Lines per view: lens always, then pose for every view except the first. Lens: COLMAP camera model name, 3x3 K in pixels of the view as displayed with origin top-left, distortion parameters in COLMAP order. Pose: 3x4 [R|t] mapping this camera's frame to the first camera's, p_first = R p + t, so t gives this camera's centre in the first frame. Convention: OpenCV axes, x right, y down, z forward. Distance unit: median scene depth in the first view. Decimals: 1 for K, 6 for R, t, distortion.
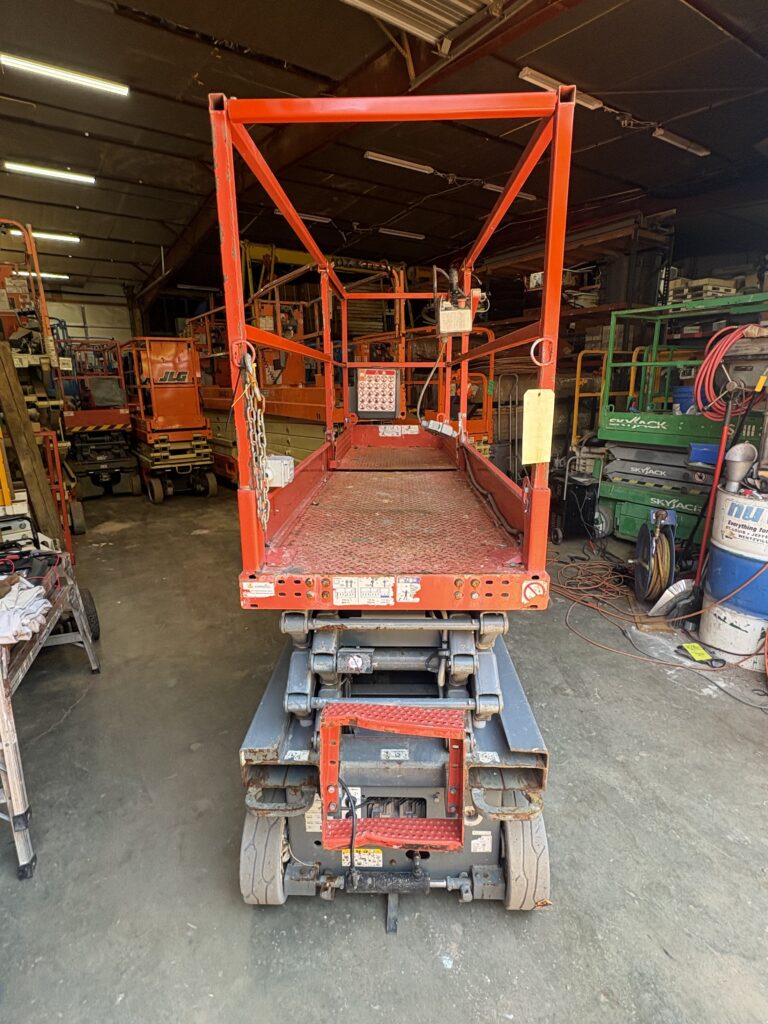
lens RADIAL K [[531.3, 0, 382.2], [0, 531.3, 512.4], [0, 0, 1]] dist [0.001432, 0.000347]
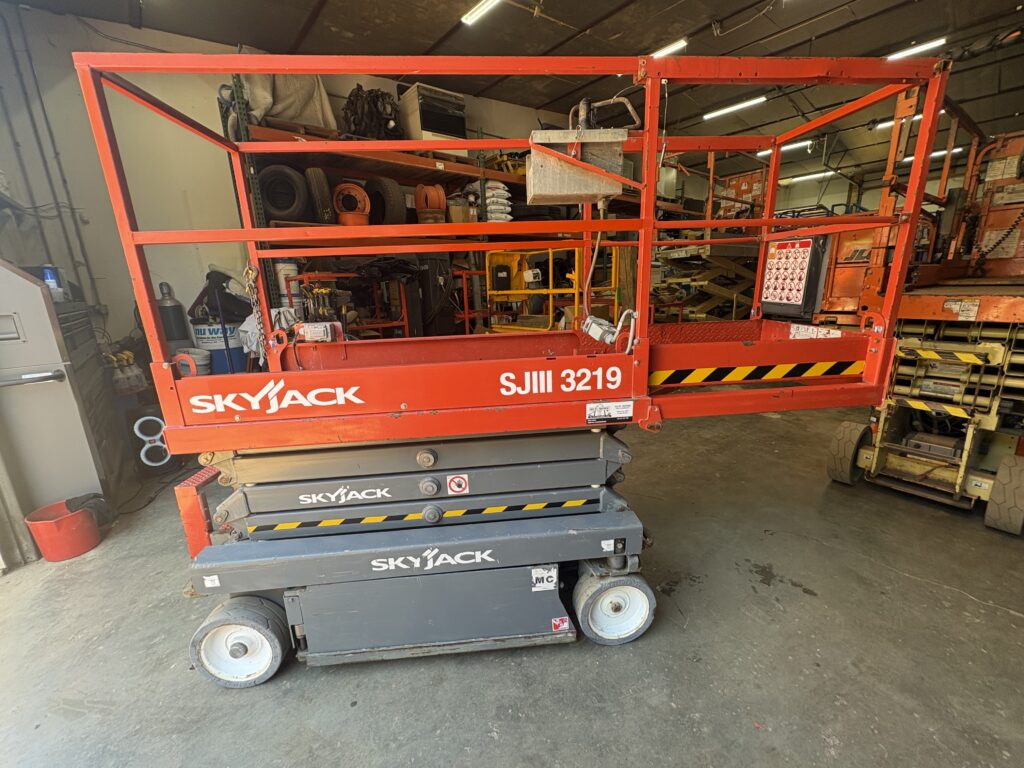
lens RADIAL K [[408.0, 0, 510.0], [0, 408.0, 383.9], [0, 0, 1]] dist [0.000192, 0.000125]
pose [[0.119769, 0.247671, -0.961413, 0.476676], [-0.200143, 0.954525, 0.220964, -0.134486], [0.972419, 0.165955, 0.163892, 0.578793]]
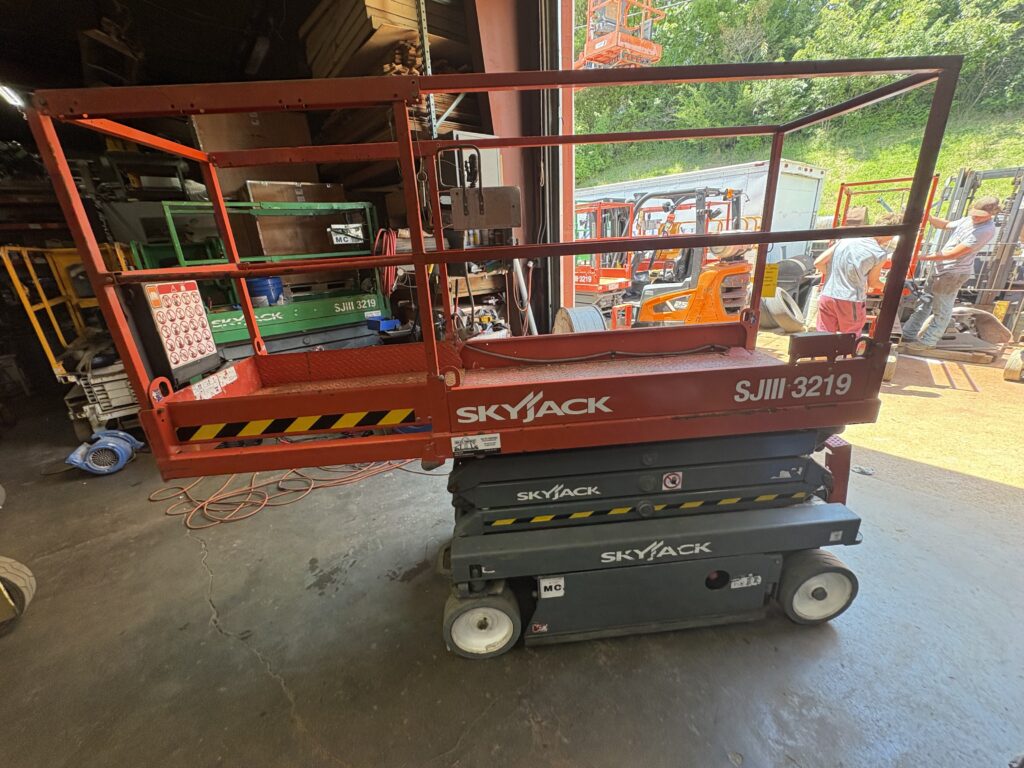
lens RADIAL K [[408.0, 0, 510.1], [0, 408.0, 385.7], [0, 0, 1]] dist [0.000192, 0.000125]
pose [[-0.091704, -0.318615, 0.943438, -0.427001], [0.289674, 0.897921, 0.331401, -0.208854], [-0.952722, 0.303680, 0.009951, 0.693077]]
